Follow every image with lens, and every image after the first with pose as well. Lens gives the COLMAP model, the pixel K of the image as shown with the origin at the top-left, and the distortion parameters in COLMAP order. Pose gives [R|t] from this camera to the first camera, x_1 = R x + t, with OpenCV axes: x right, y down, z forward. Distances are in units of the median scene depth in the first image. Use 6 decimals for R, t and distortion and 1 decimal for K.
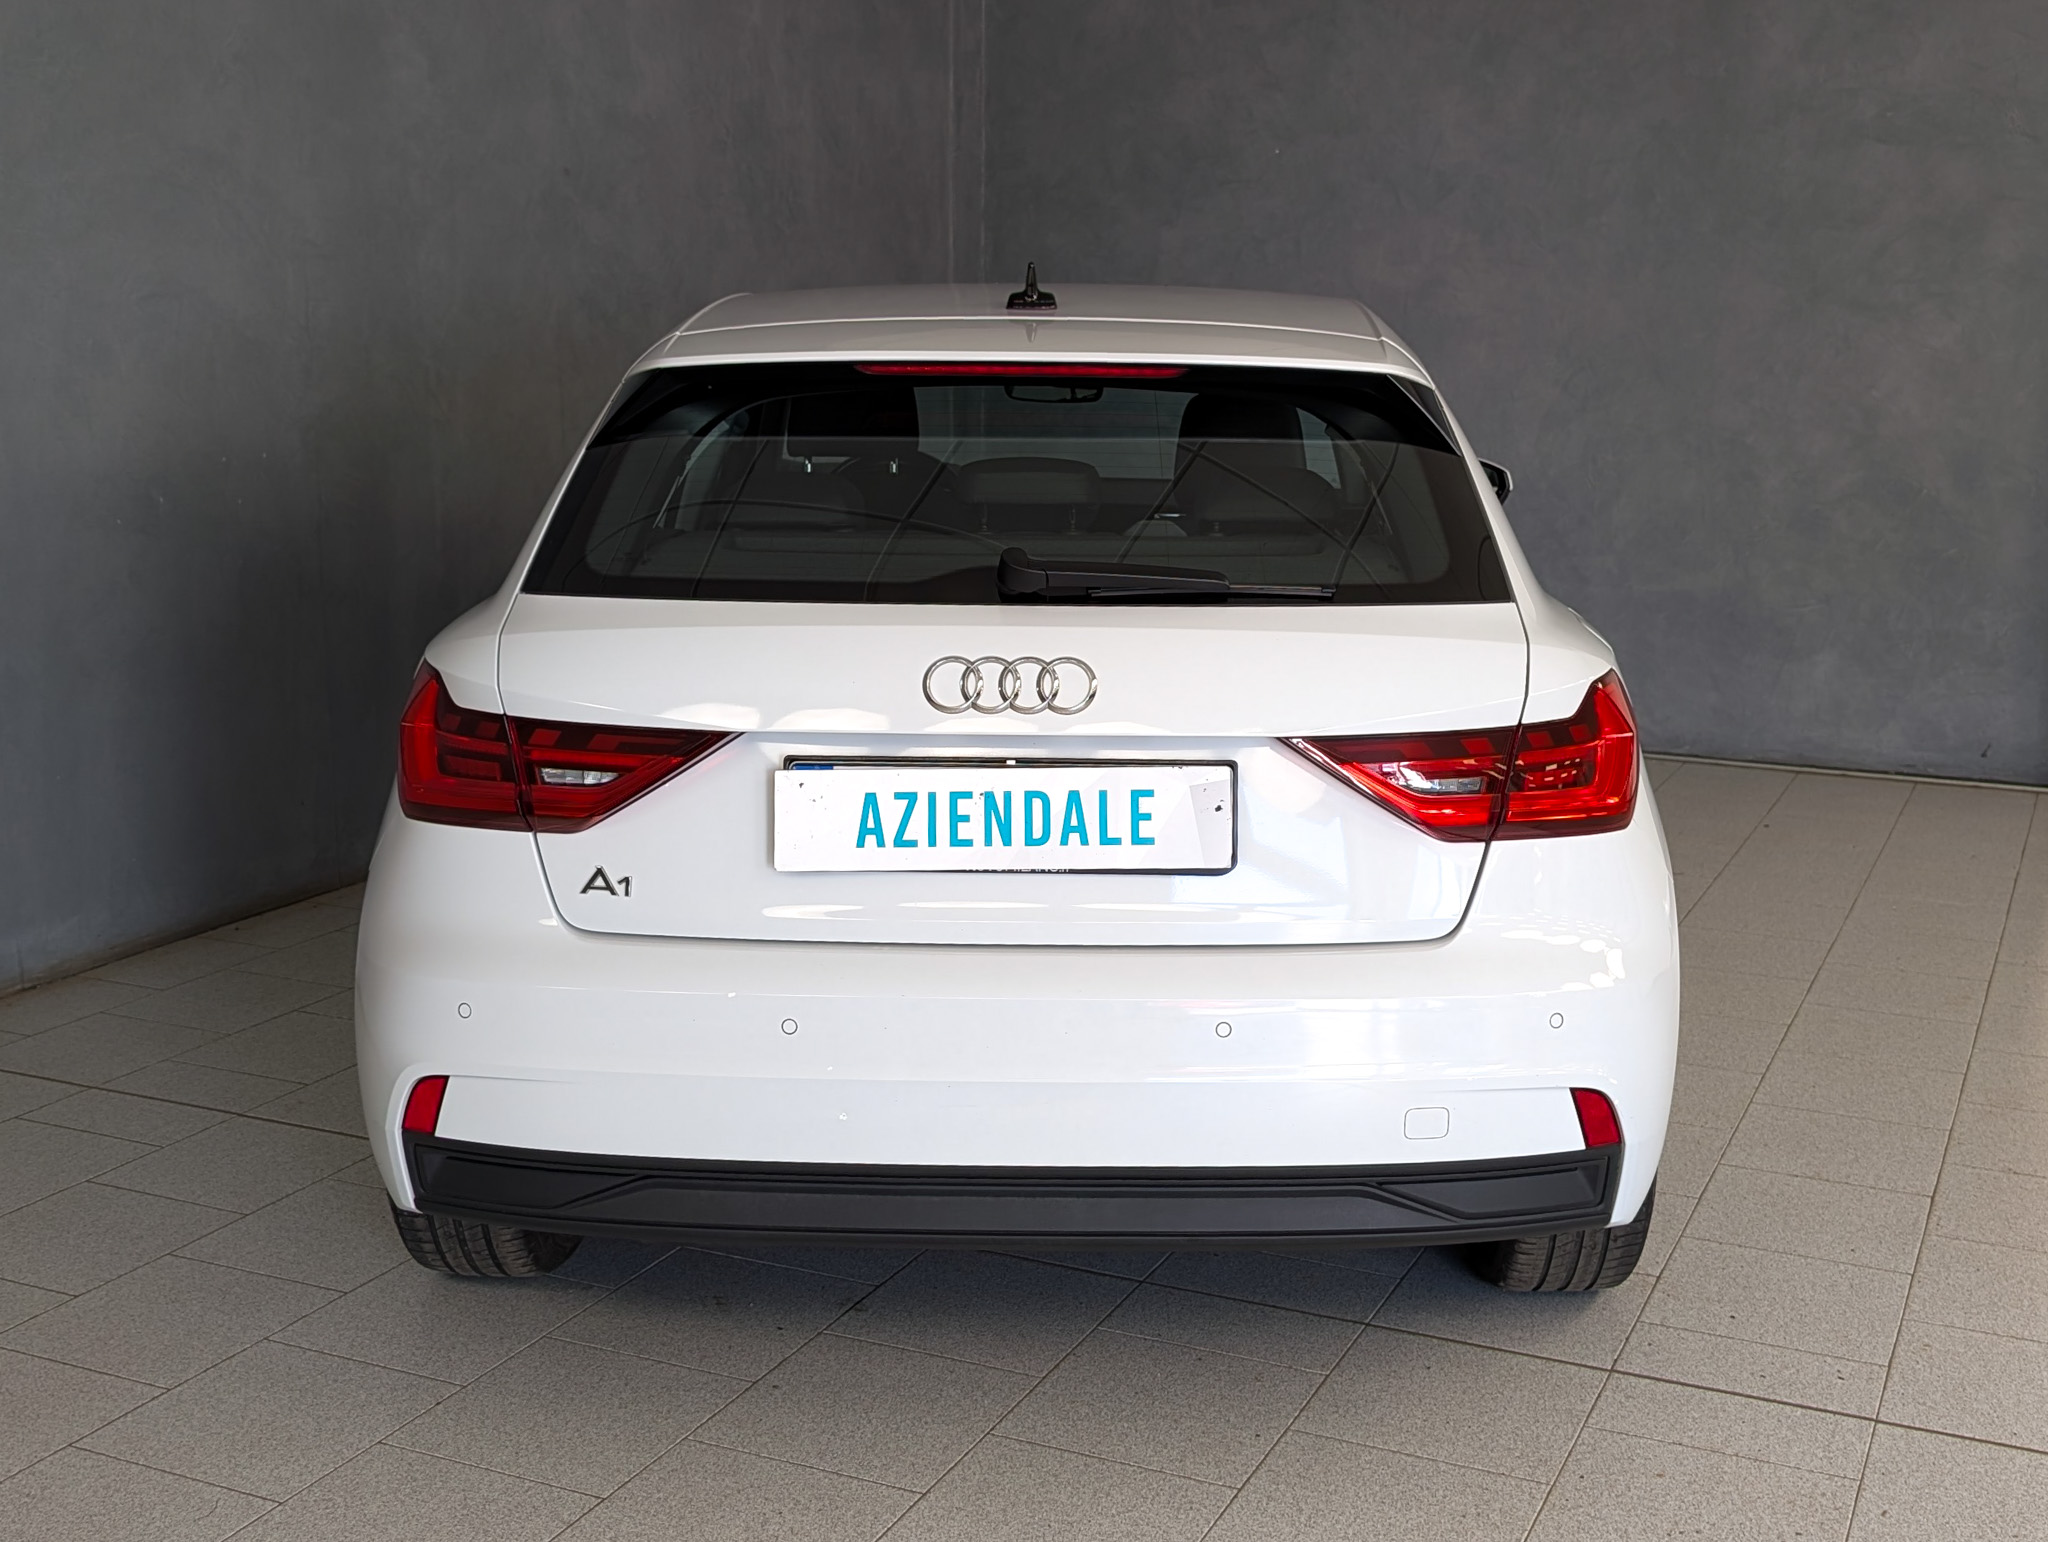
lens RADIAL K [[1425.0, 0, 1089.5], [0, 1425.0, 697.6], [0, 0, 1]] dist [0.035711, -0.047840]
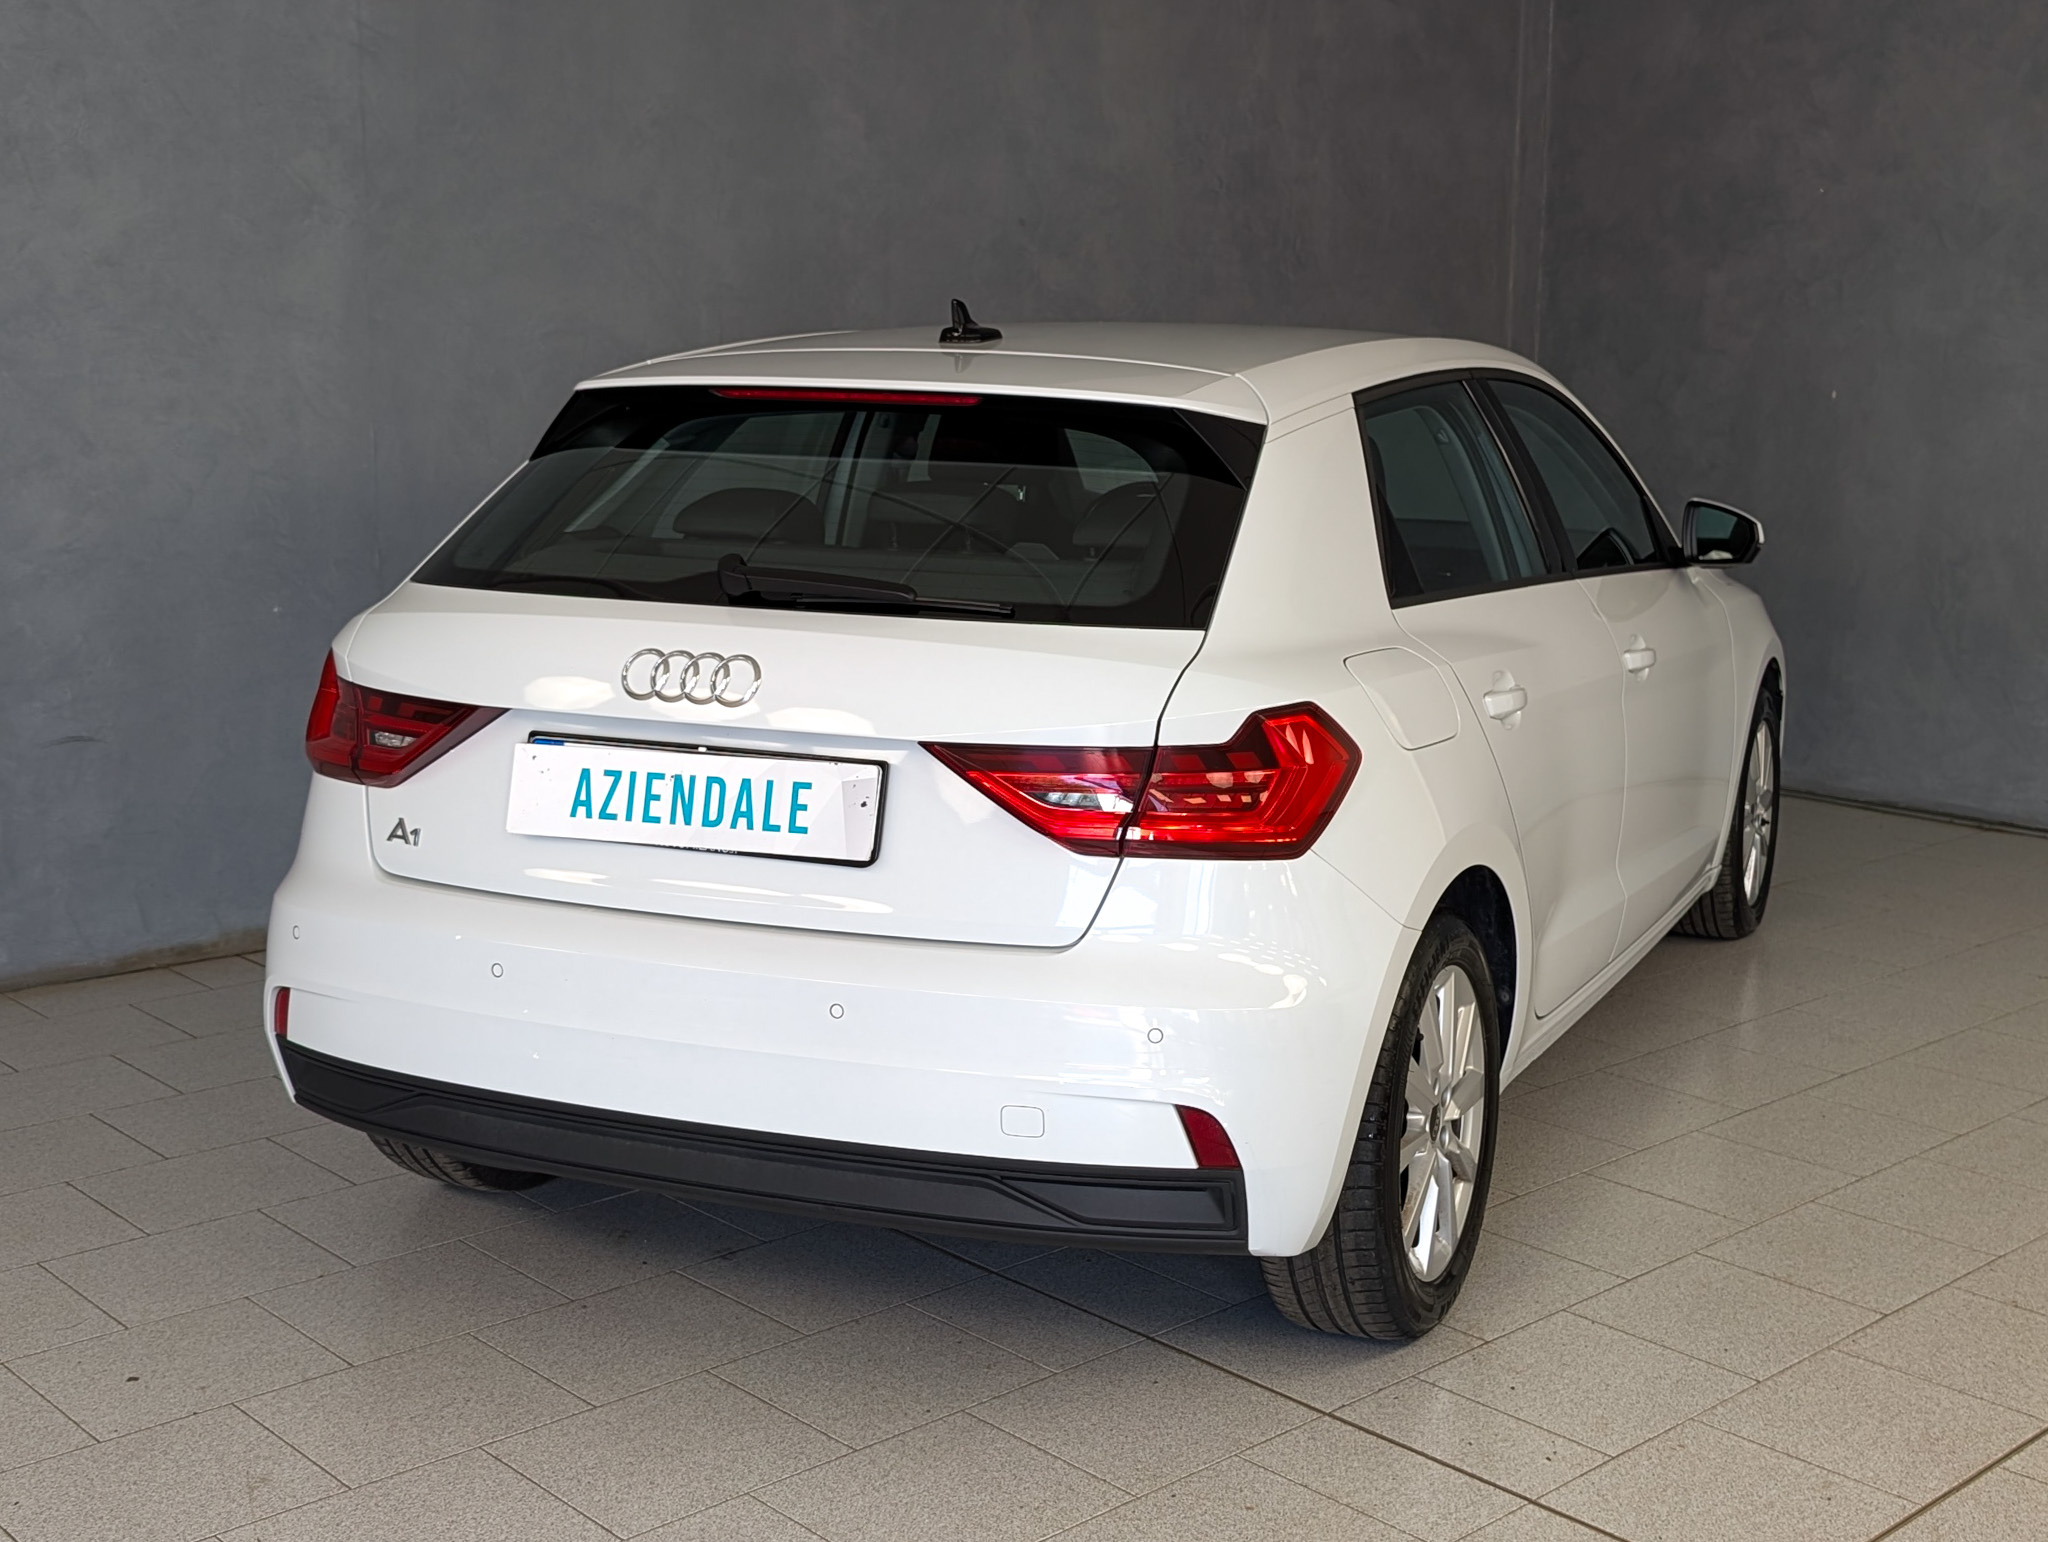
lens RADIAL K [[1474.7, 0, 1459.8], [0, 1474.7, 722.5], [0, 0, 1]] dist [0.023340, -0.022056]
pose [[0.975761, 0.059579, -0.210574, 0.653375], [-0.064233, 0.997817, -0.015327, 0.004205], [0.209201, 0.028482, 0.977458, 0.008491]]
